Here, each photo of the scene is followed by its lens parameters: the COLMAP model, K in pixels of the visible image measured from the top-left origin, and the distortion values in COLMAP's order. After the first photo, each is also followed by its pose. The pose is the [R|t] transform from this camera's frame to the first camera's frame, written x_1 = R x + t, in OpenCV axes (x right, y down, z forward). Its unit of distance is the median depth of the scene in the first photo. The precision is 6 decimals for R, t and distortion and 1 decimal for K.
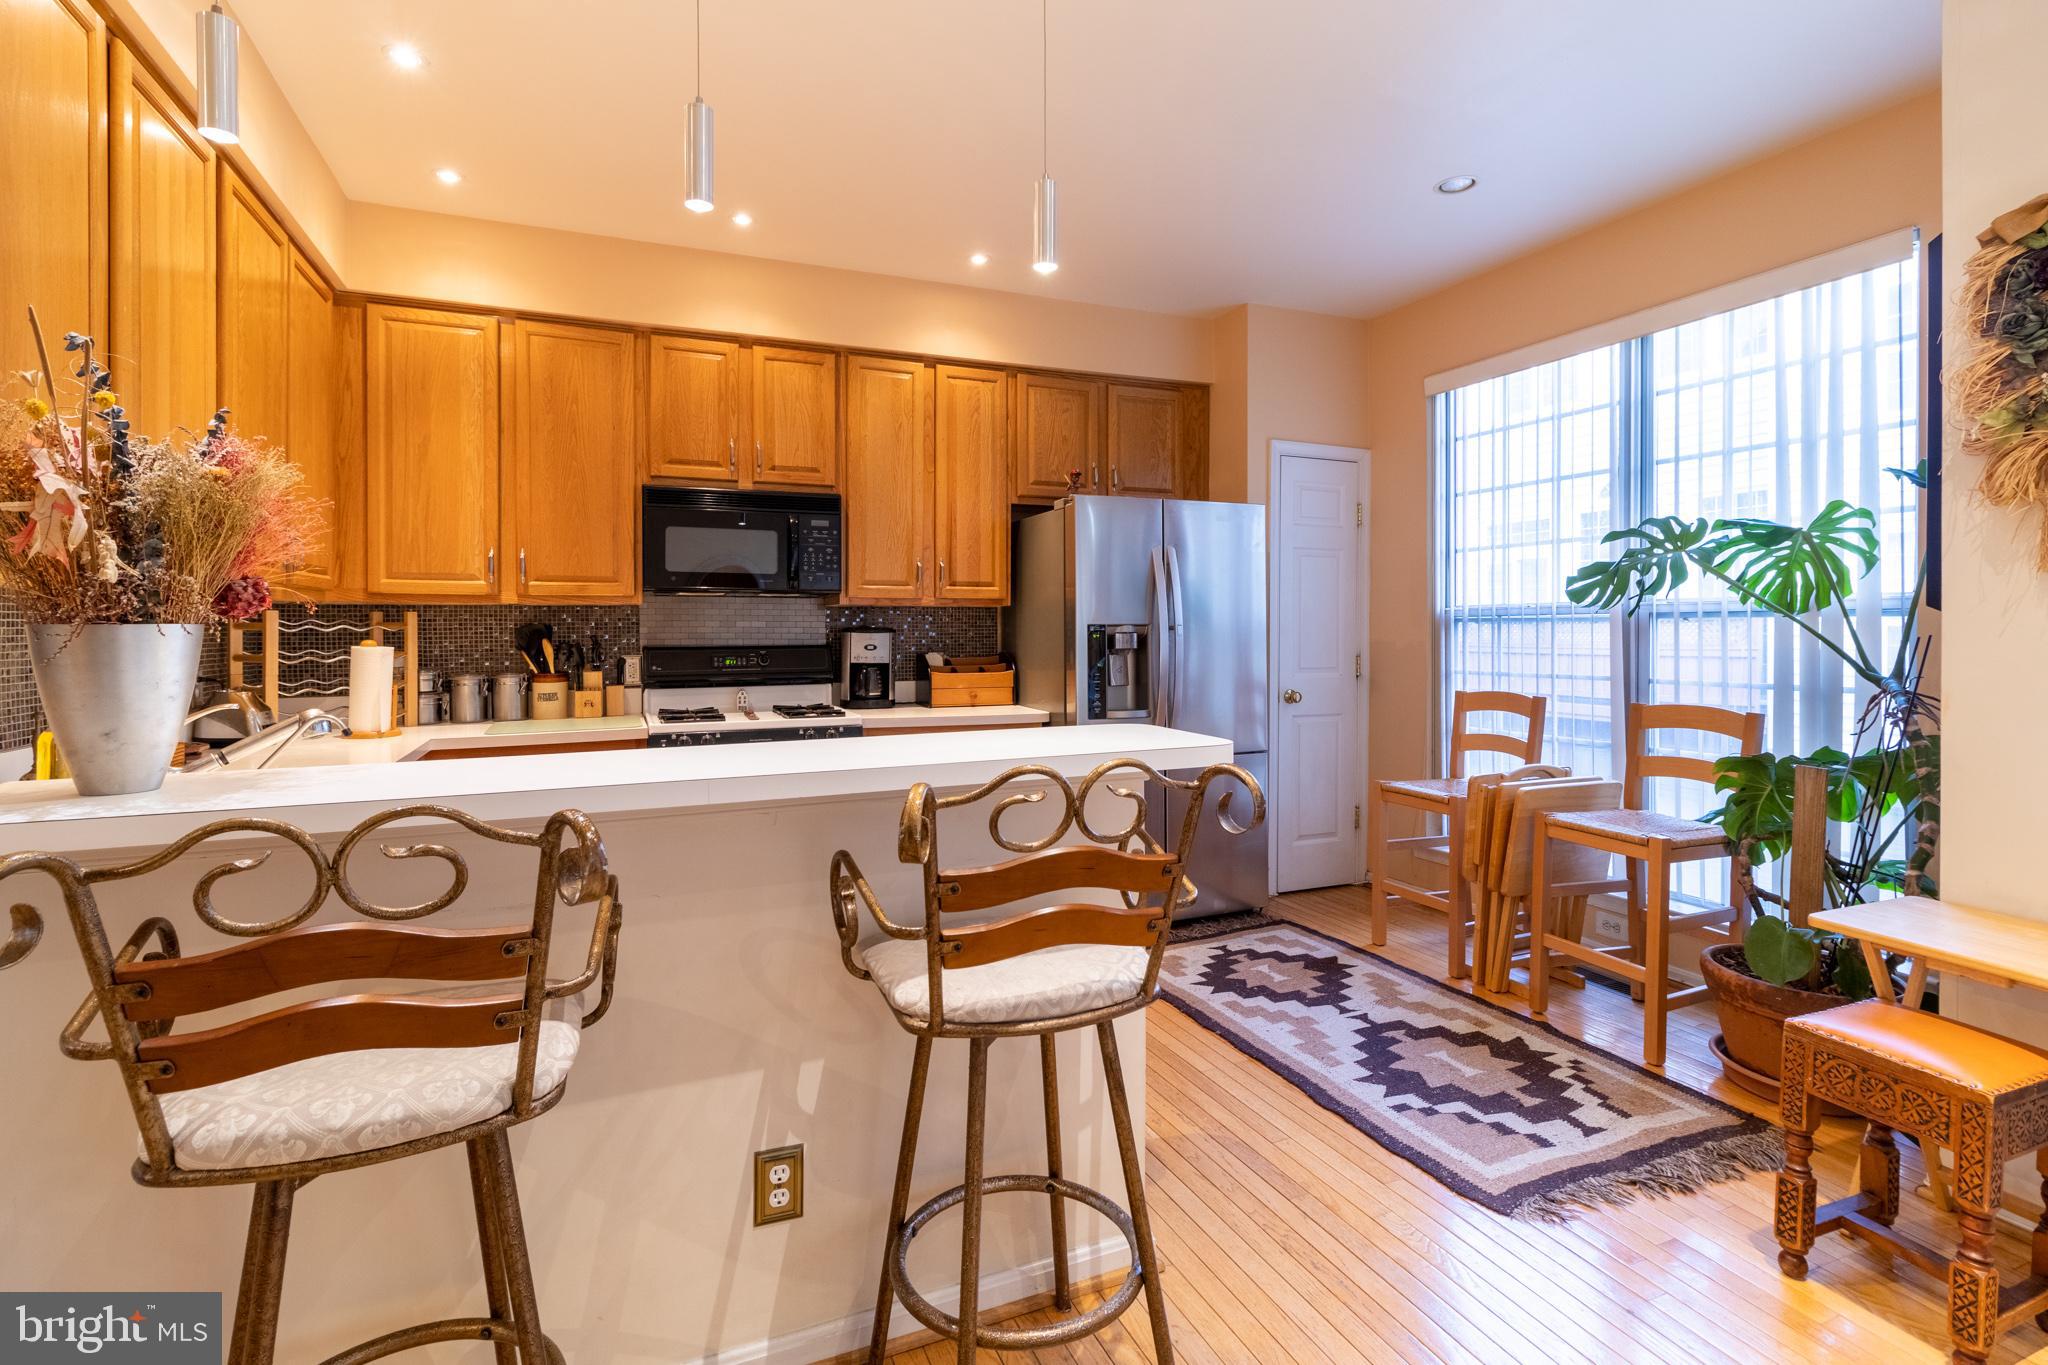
lens RADIAL K [[975.3, 0, 1027.6], [0, 975.3, 640.8], [0, 0, 1]] dist [0.000011, 0.000510]
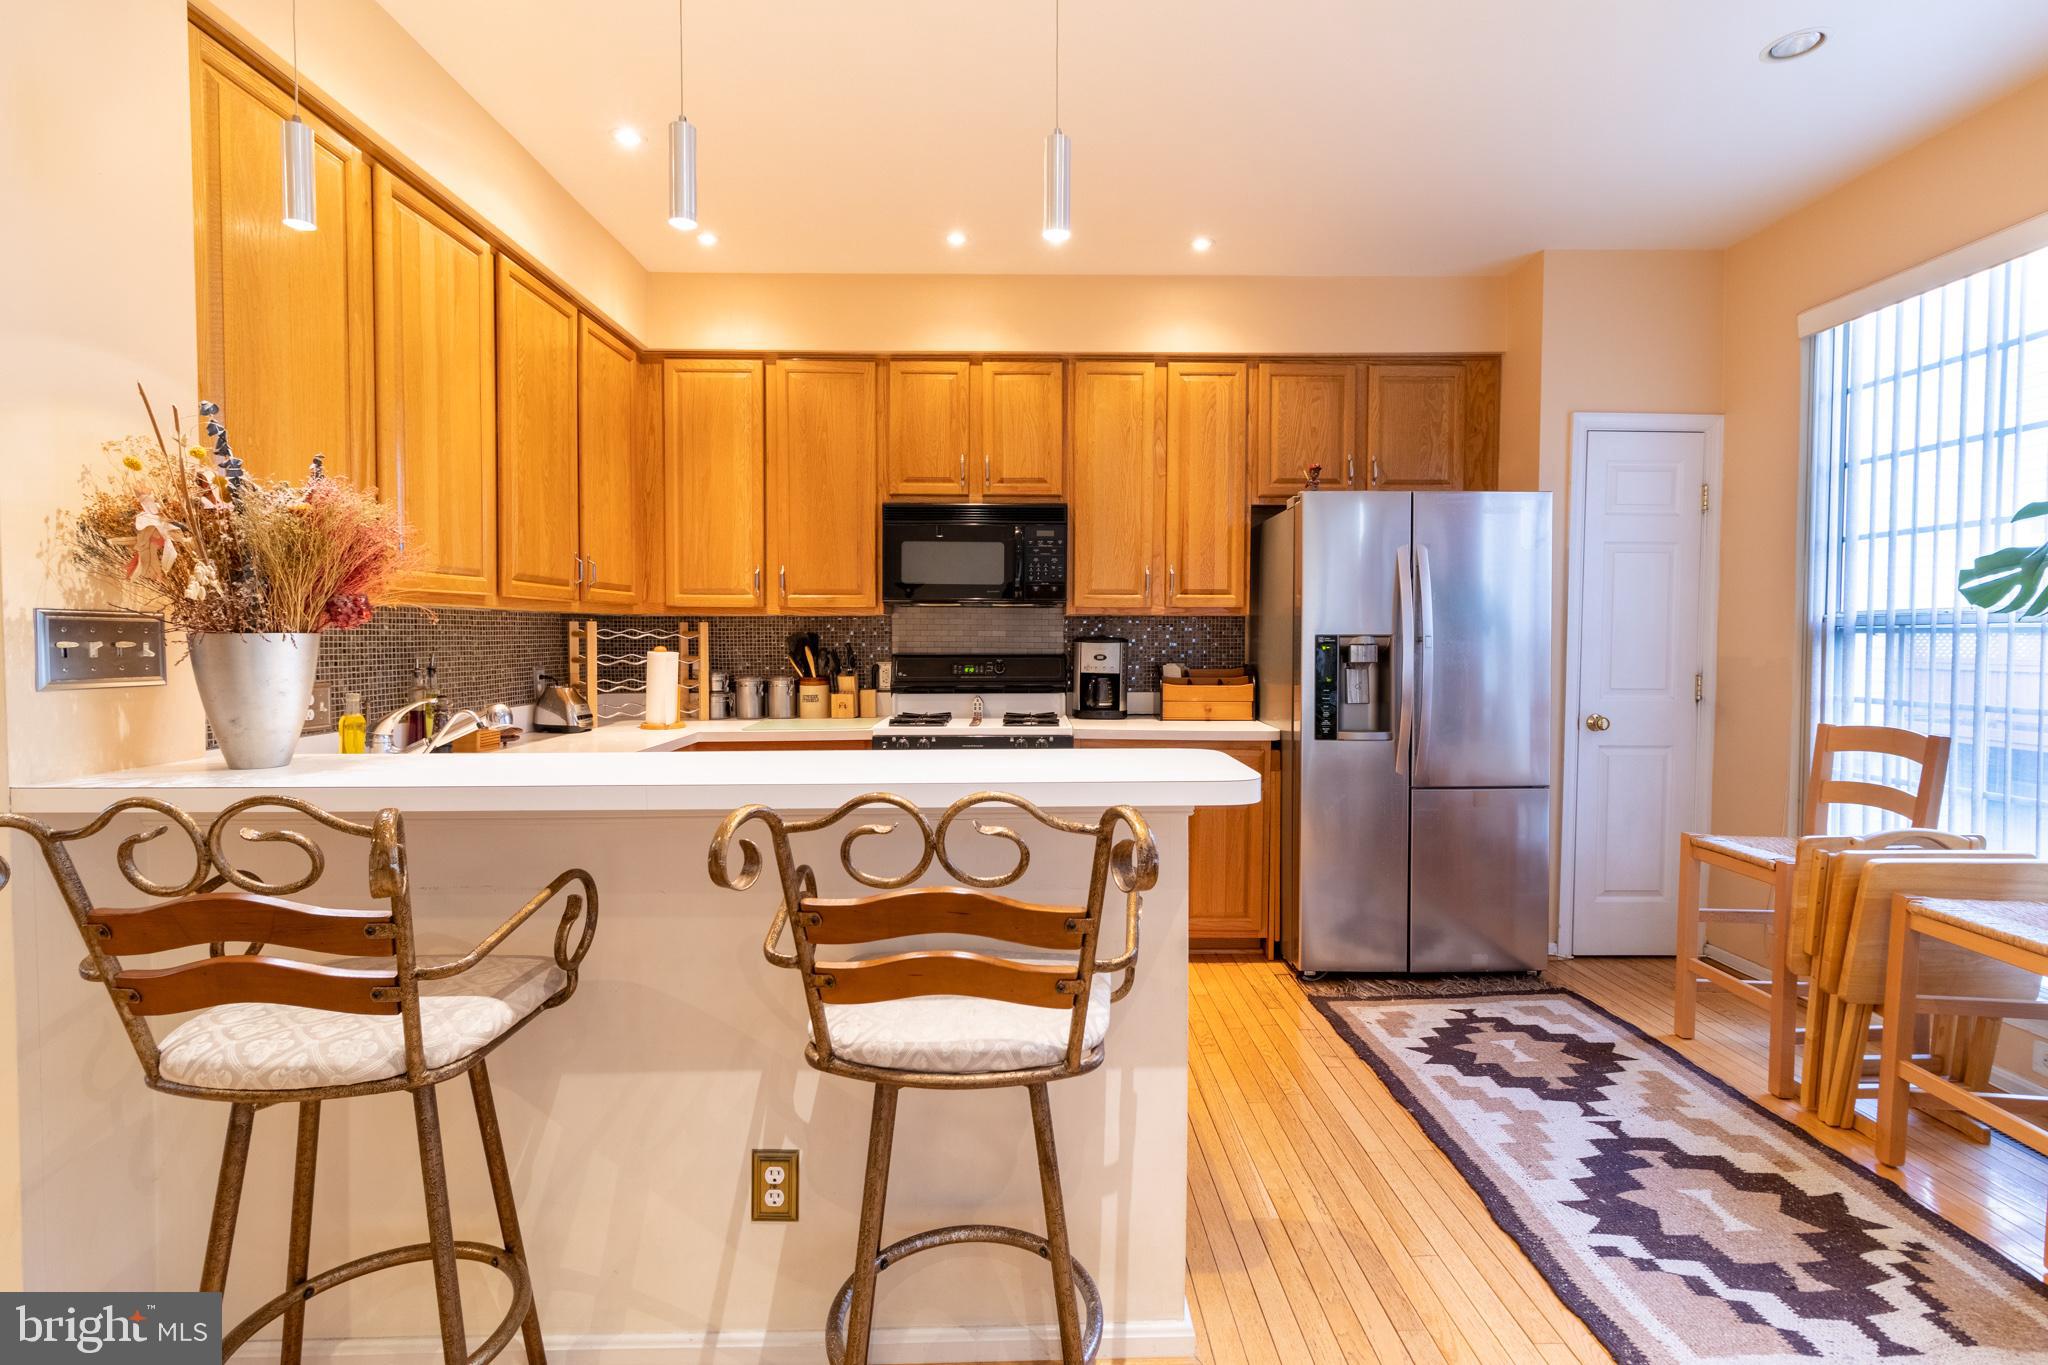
lens RADIAL K [[956.5, 0, 1059.4], [0, 956.5, 673.9], [0, 0, 1]] dist [0.001281, -0.000118]
pose [[0.927669, 0.018313, -0.372955, 0.182540], [-0.008899, 0.999597, 0.026946, -0.002545], [0.373298, -0.021678, 0.927458, 0.093434]]
